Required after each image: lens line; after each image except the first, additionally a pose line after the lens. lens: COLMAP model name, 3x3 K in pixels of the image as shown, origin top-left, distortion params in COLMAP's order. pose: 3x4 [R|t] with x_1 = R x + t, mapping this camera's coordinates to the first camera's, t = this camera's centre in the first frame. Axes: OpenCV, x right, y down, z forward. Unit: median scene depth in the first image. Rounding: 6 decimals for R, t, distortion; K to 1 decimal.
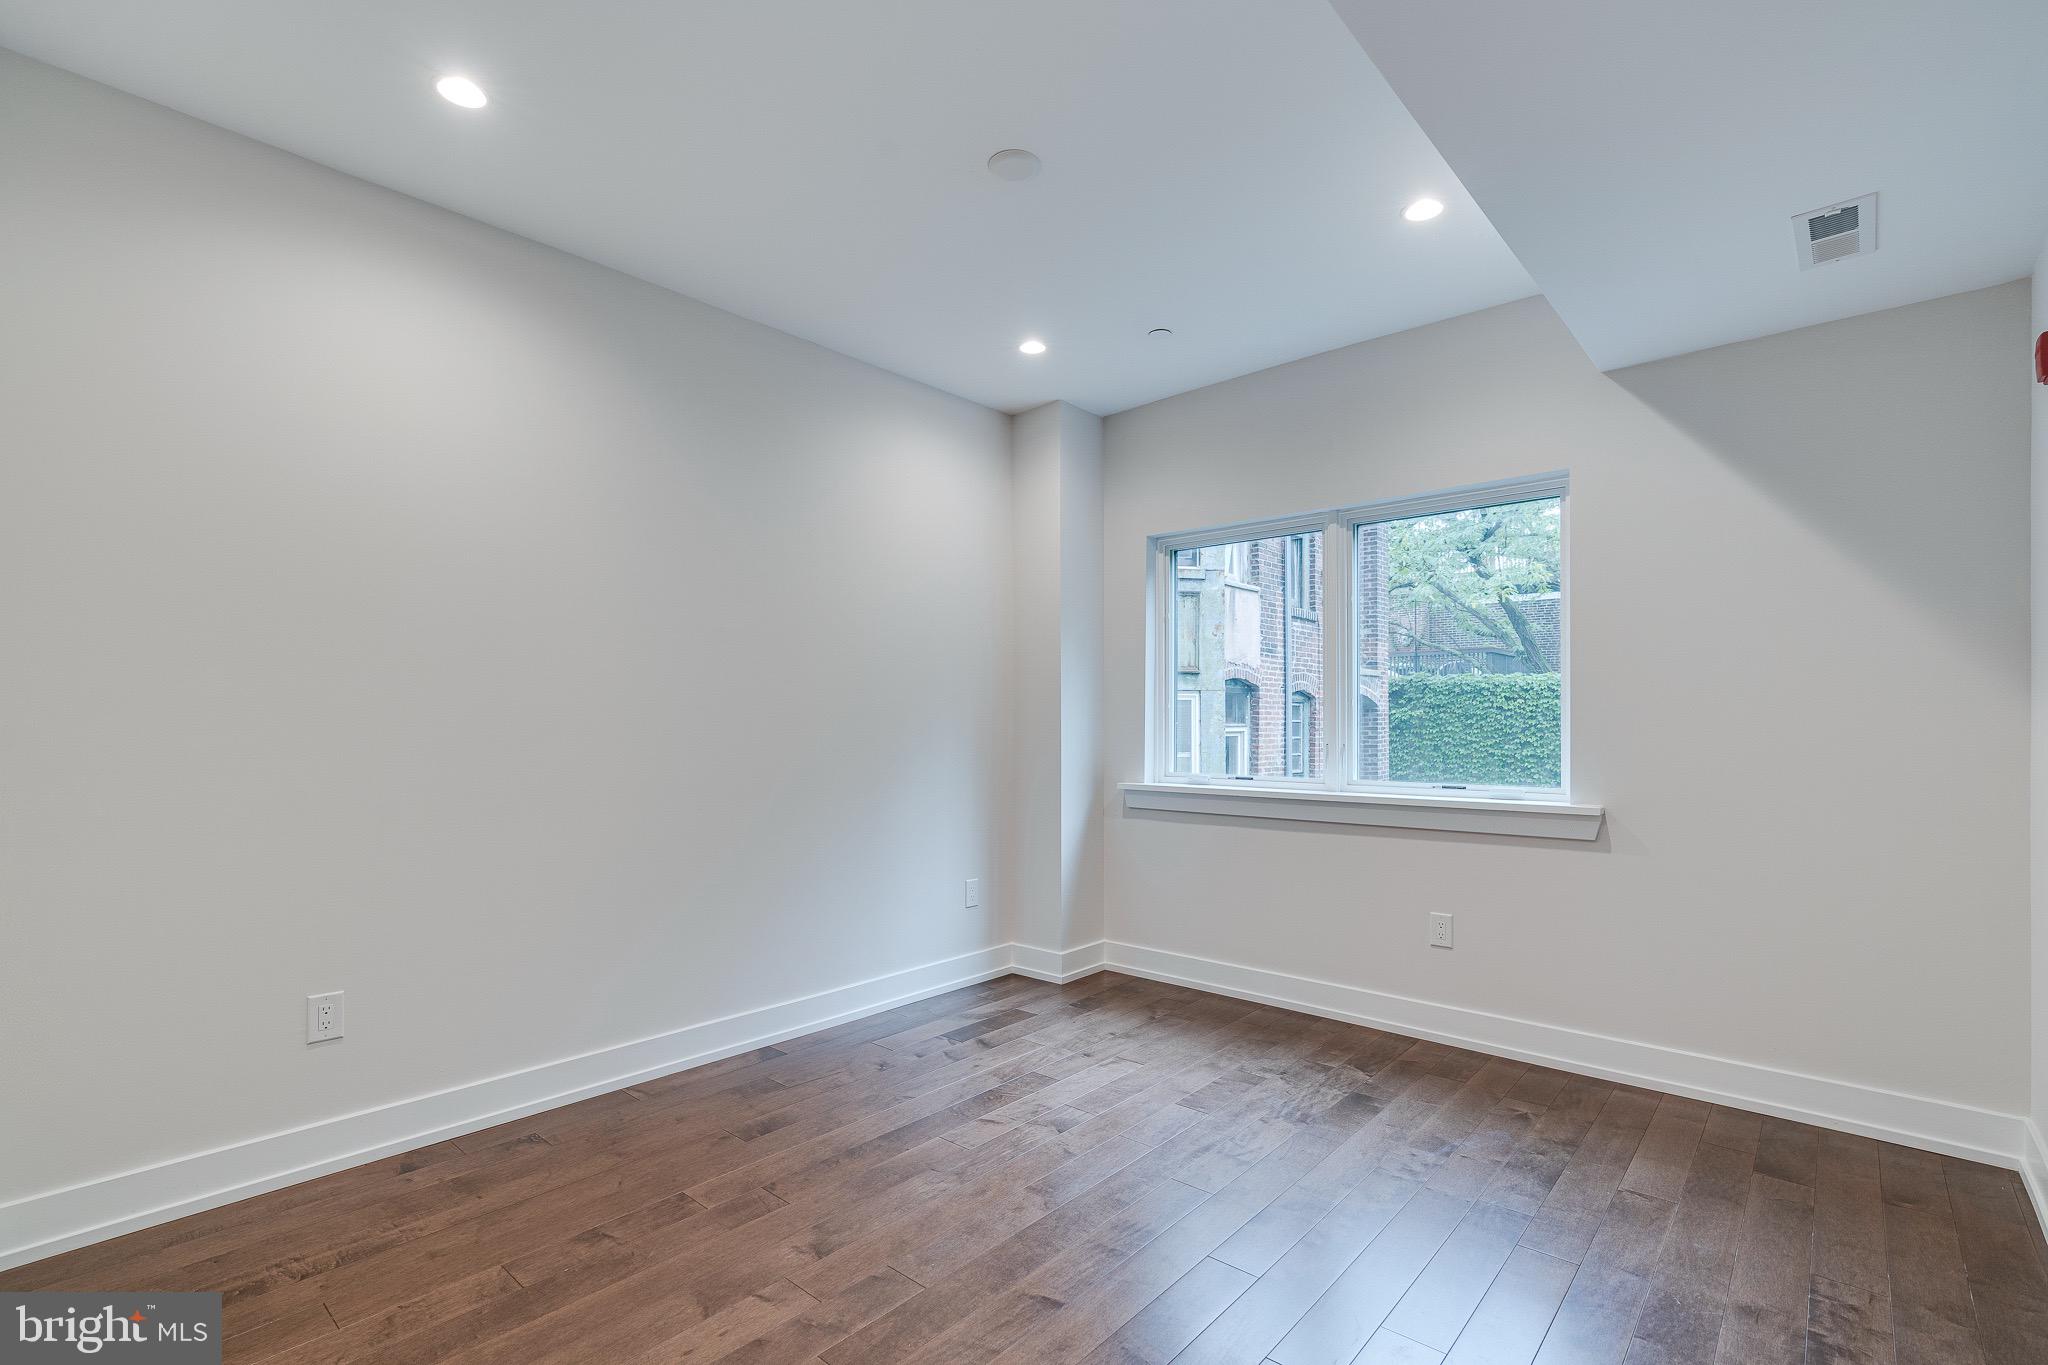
lens RADIAL K [[927.8, 0, 1024.9], [0, 927.8, 706.8], [0, 0, 1]] dist [-0.012915, 0.004550]
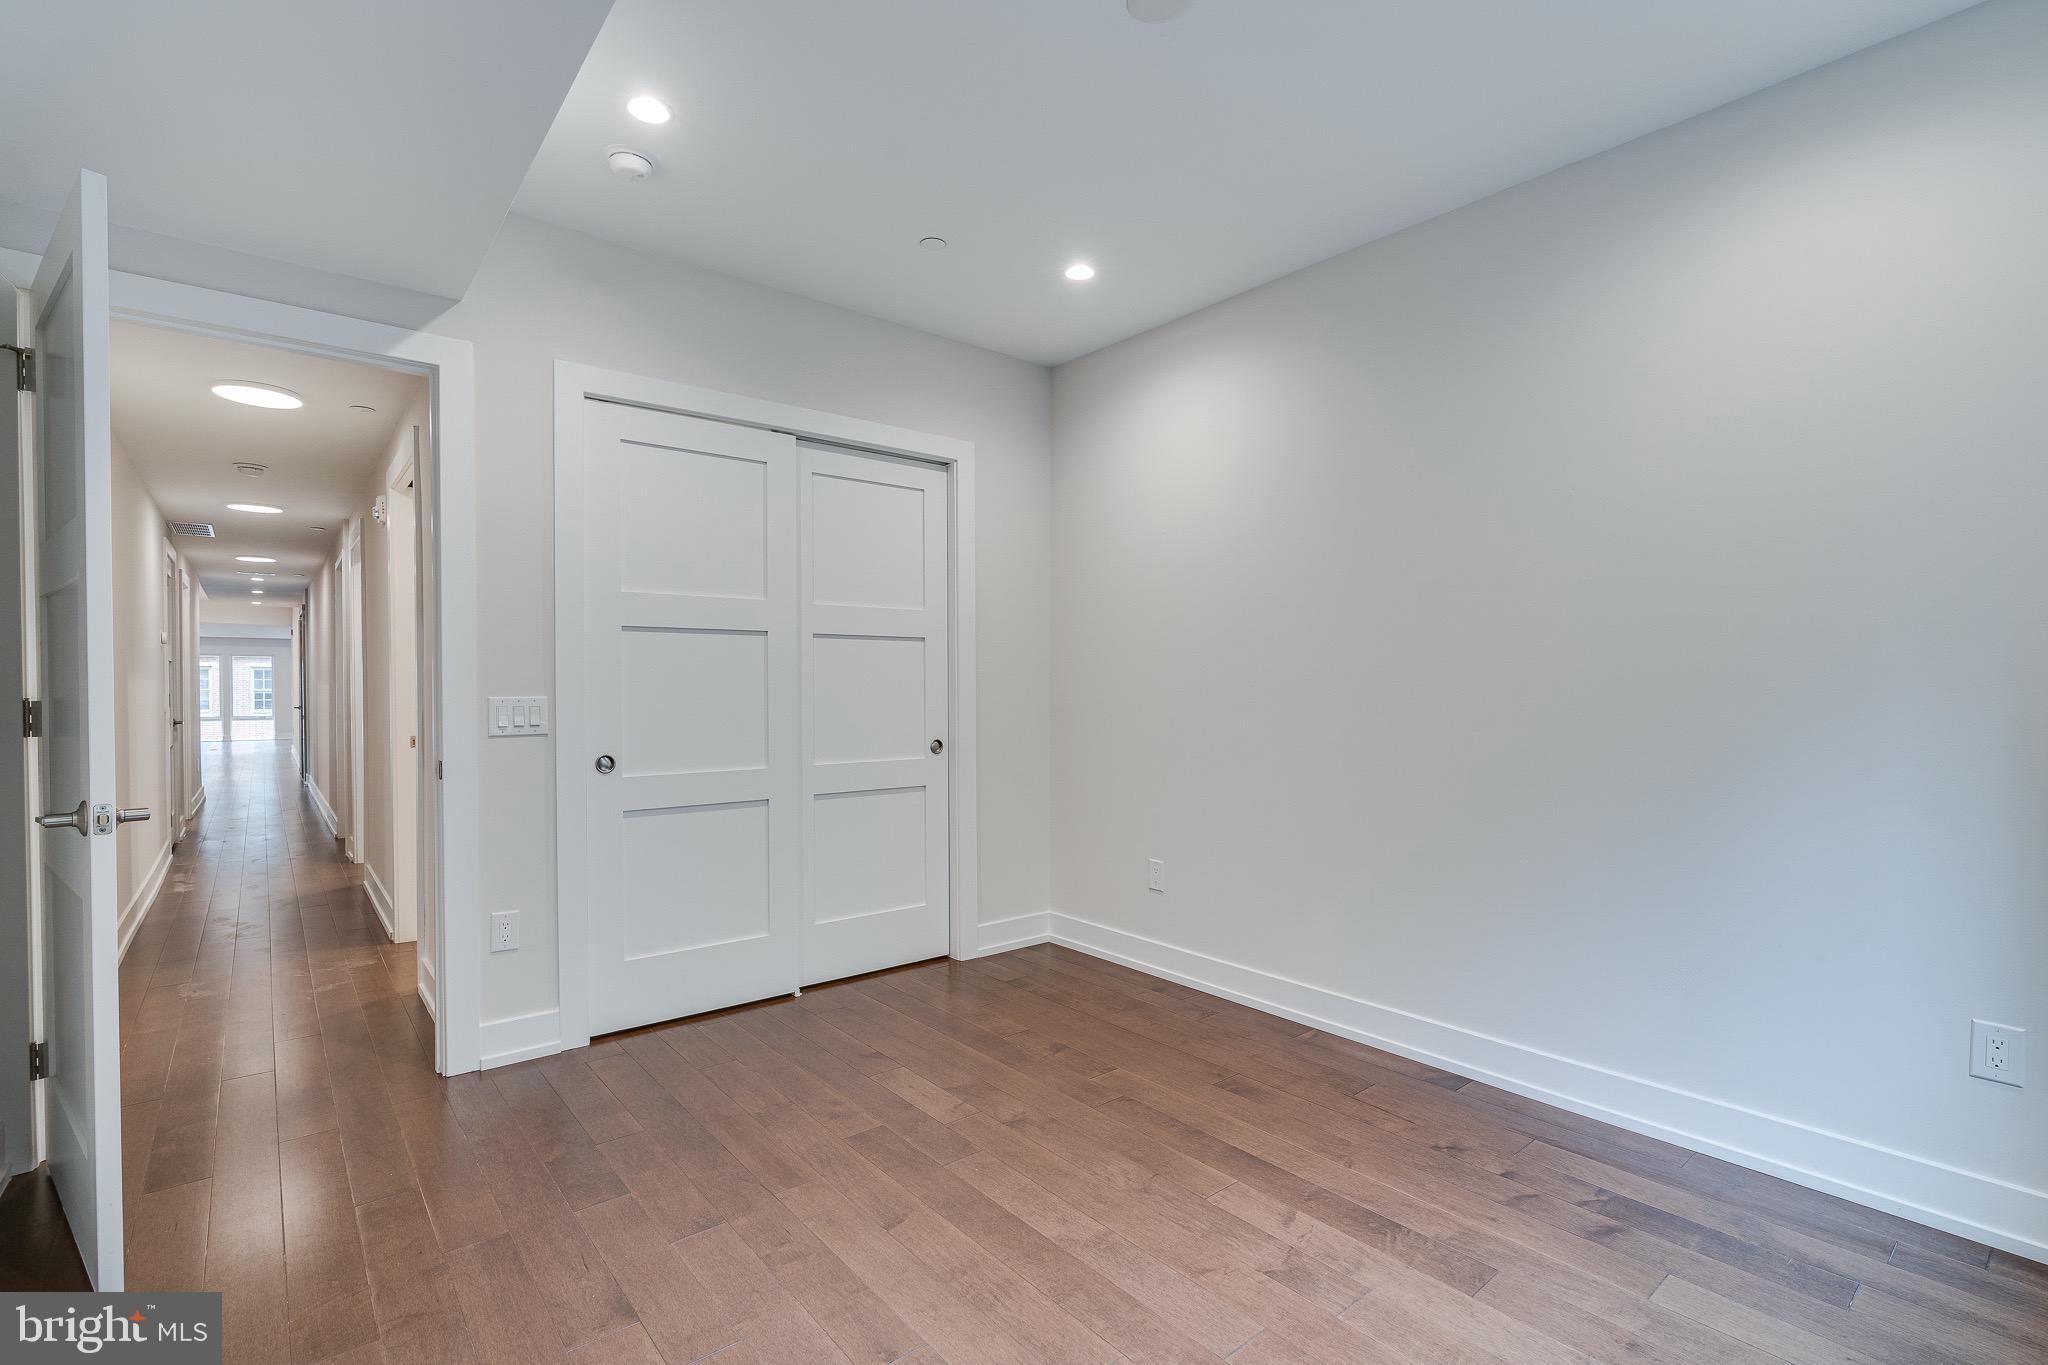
lens RADIAL K [[927.8, 0, 1024.9], [0, 927.8, 706.8], [0, 0, 1]] dist [-0.012915, 0.004550]
pose [[-0.151100, 0.022087, -0.988272, 0.845991], [0.017393, 0.999655, 0.019682, 0.014724], [0.988365, -0.014215, -0.151432, 1.050606]]
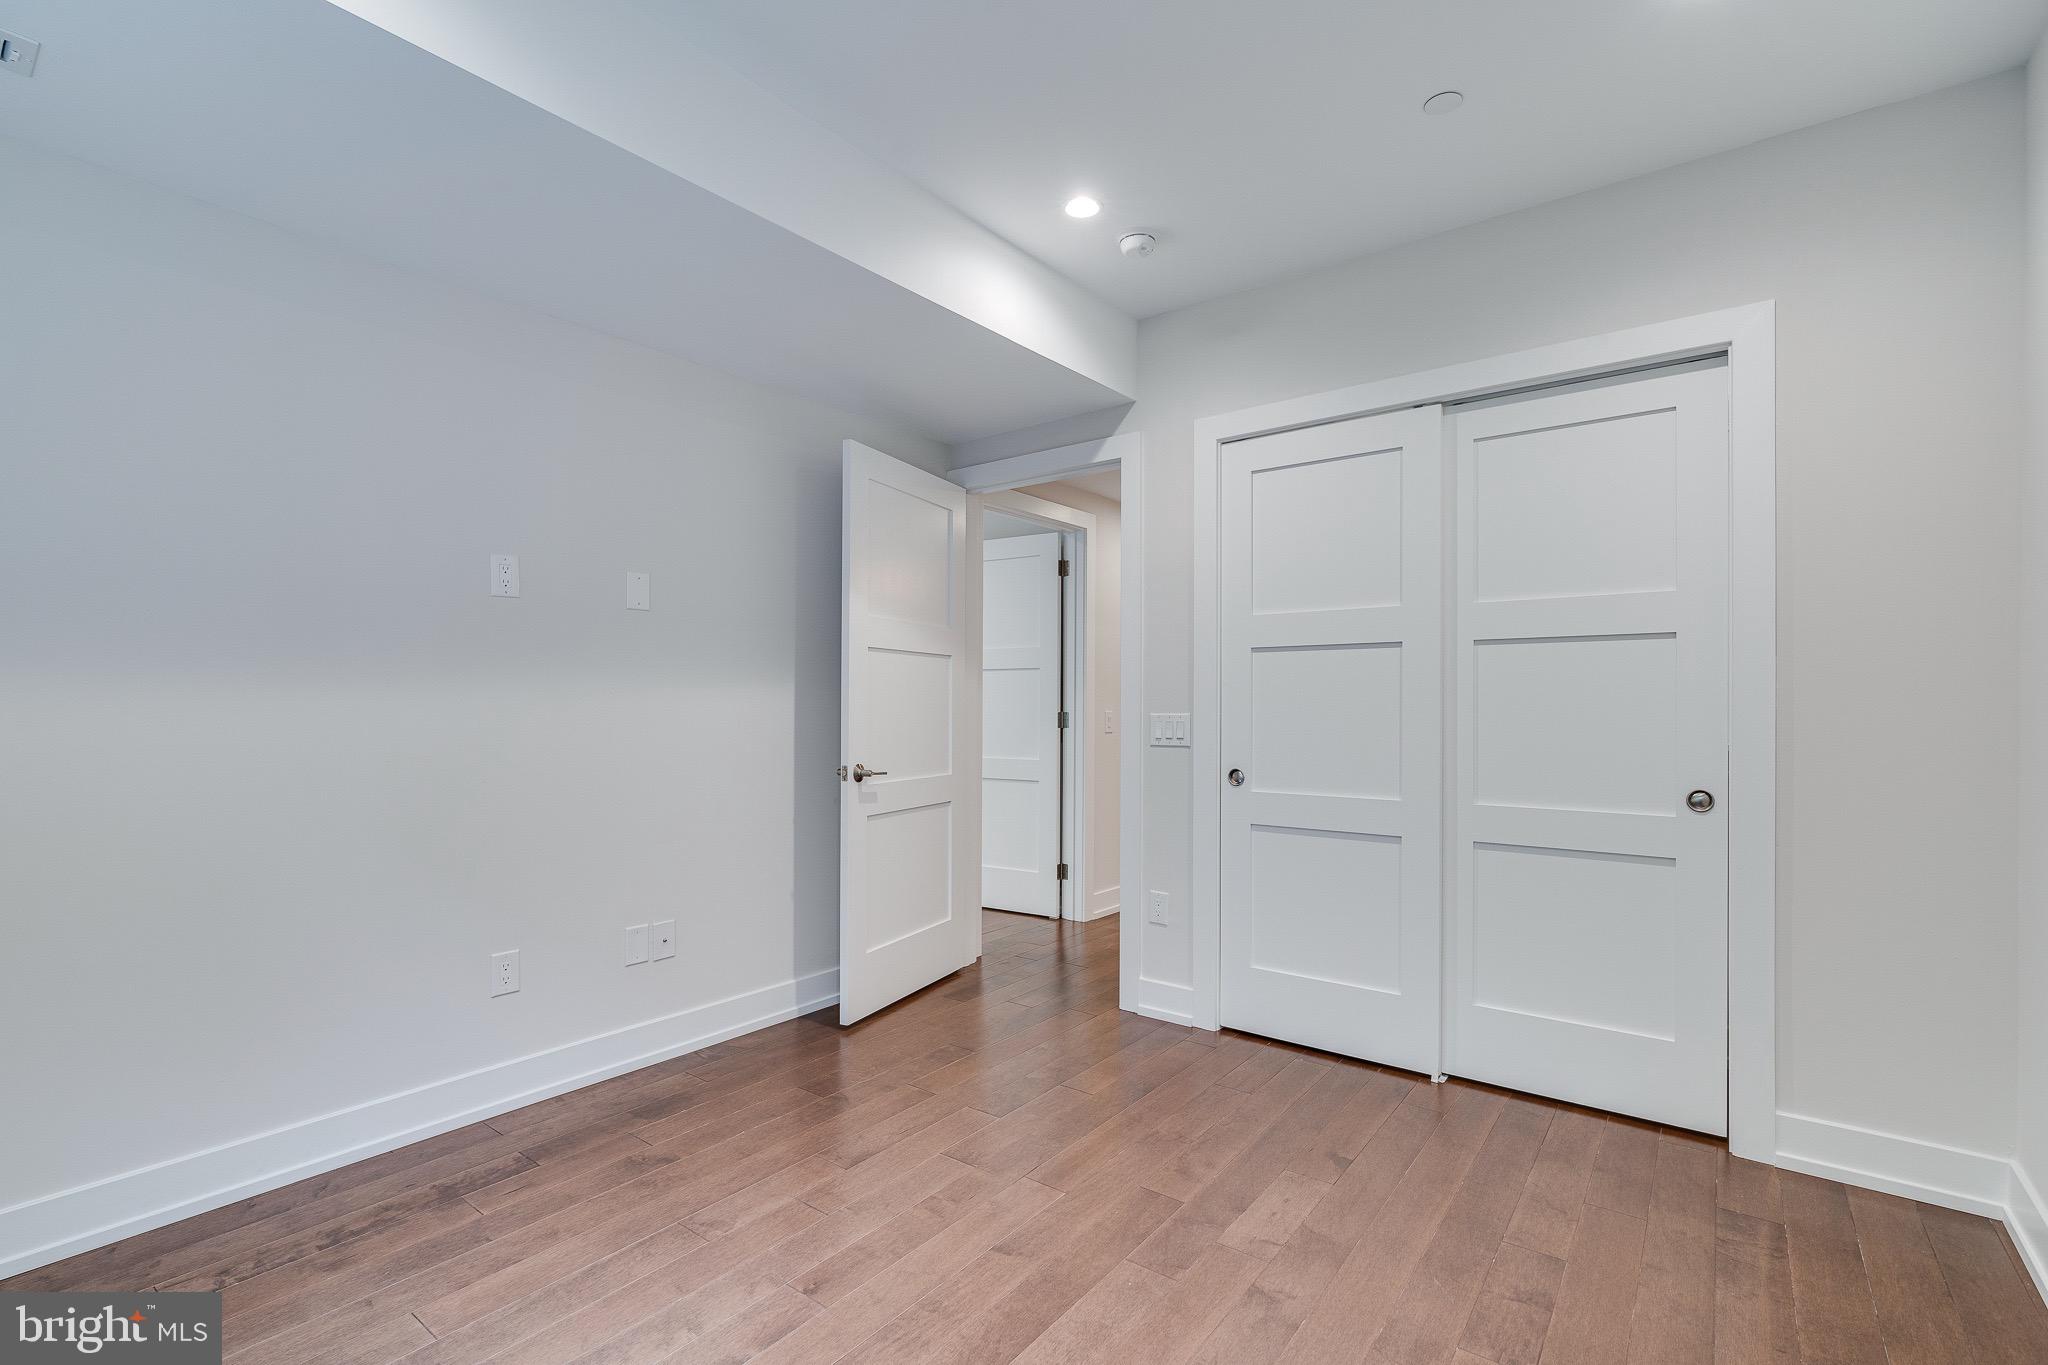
lens RADIAL K [[924.6, 0, 1028.2], [0, 924.6, 708.4], [0, 0, 1]] dist [-0.007250, 0.000698]
pose [[-0.997265, -0.002884, -0.073858, 0.062813], [-0.001673, 0.999863, -0.016450, 0.030596], [0.073896, -0.016281, -0.997133, 1.642374]]
